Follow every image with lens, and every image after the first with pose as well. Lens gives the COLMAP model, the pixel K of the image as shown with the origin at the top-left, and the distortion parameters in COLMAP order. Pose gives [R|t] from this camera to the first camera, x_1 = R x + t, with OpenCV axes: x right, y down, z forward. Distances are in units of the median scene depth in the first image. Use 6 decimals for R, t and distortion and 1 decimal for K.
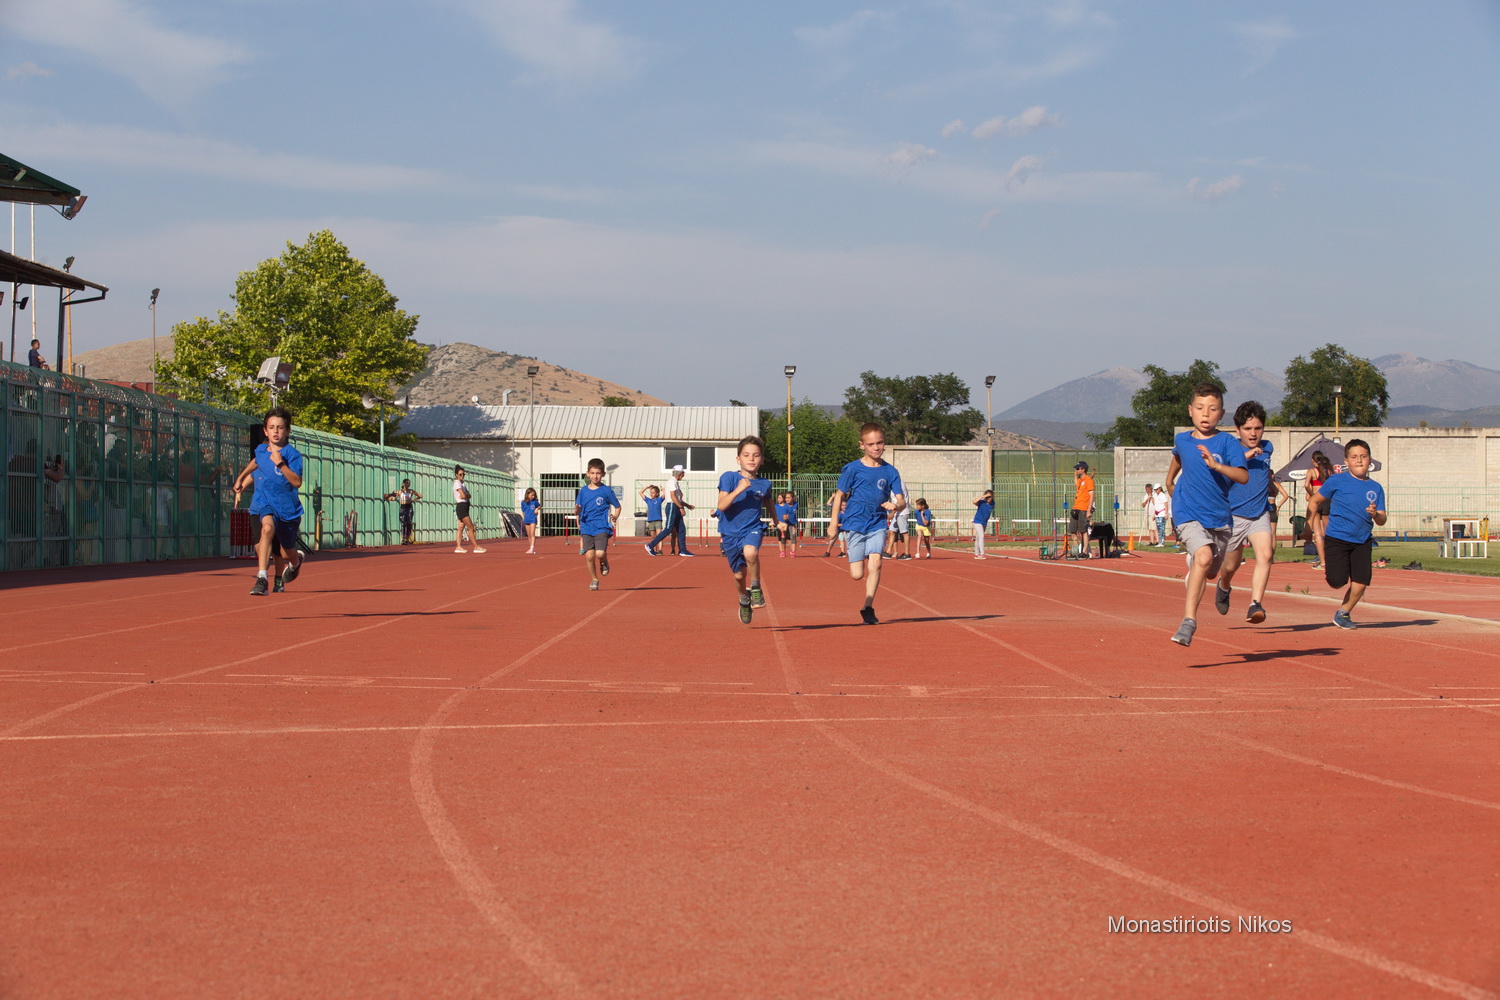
lens RADIAL K [[3639.6, 0, 750.9], [0, 3639.6, 499.8], [0, 0, 1]] dist [-0.099089, 0.000000]
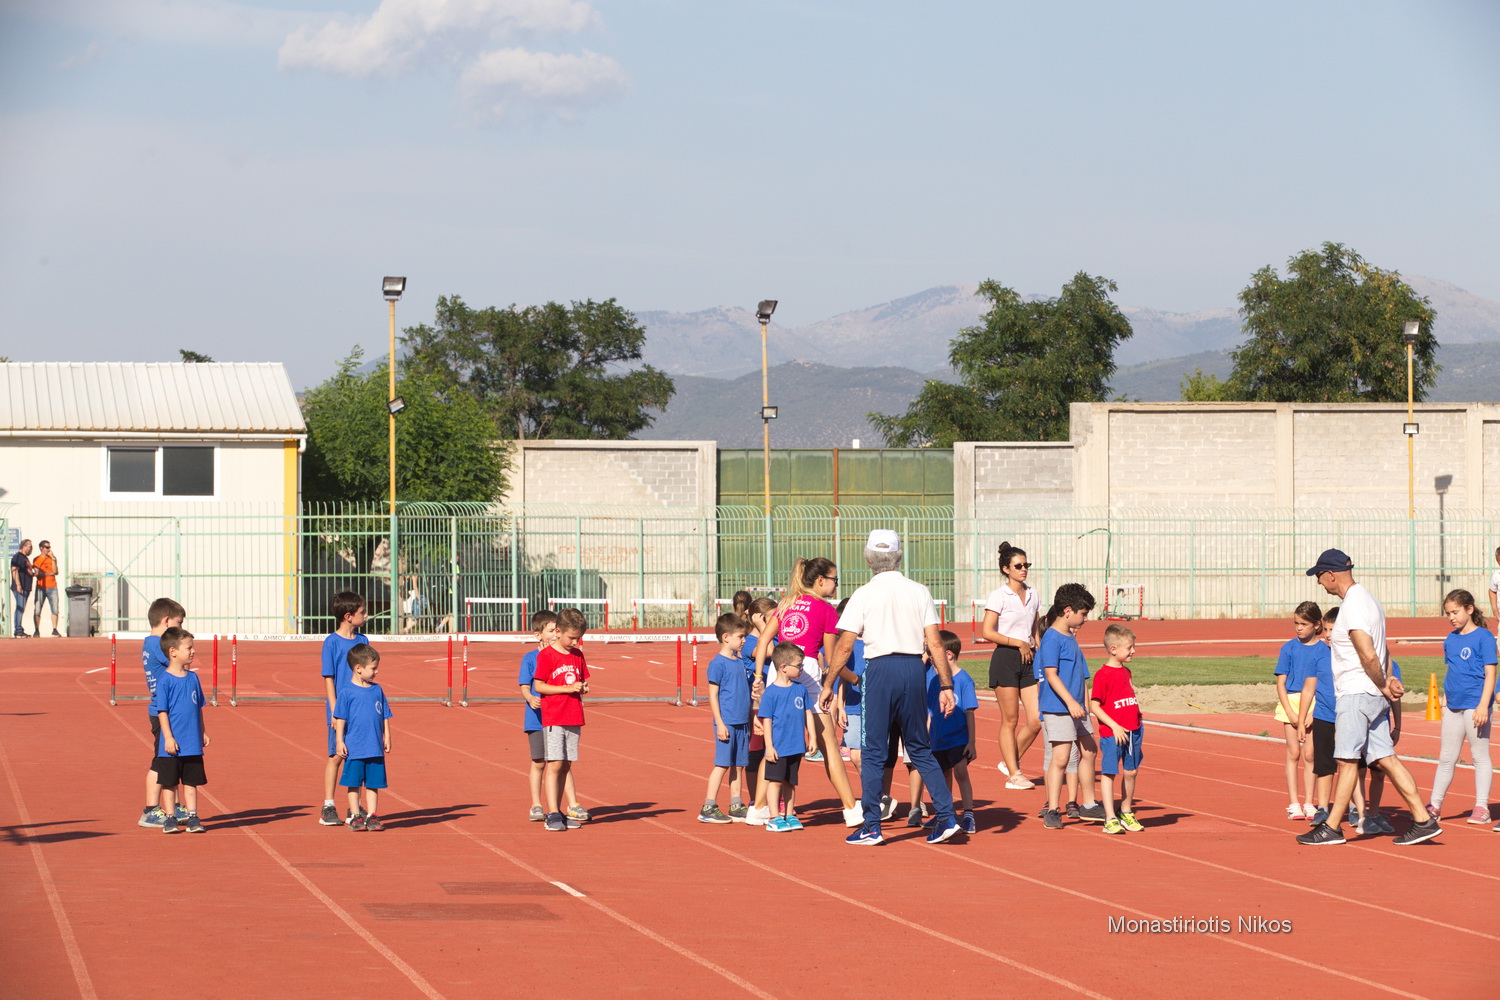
lens RADIAL K [[5618.4, 0, 748.1], [0, 5618.4, 498.9], [0, 0, 1]] dist [0.256753, 0.000000]
pose [[0.989336, -0.003310, 0.145611, -0.041611], [0.003554, 0.999993, -0.001415, -0.005256], [-0.145605, 0.001918, 0.989341, 0.210491]]
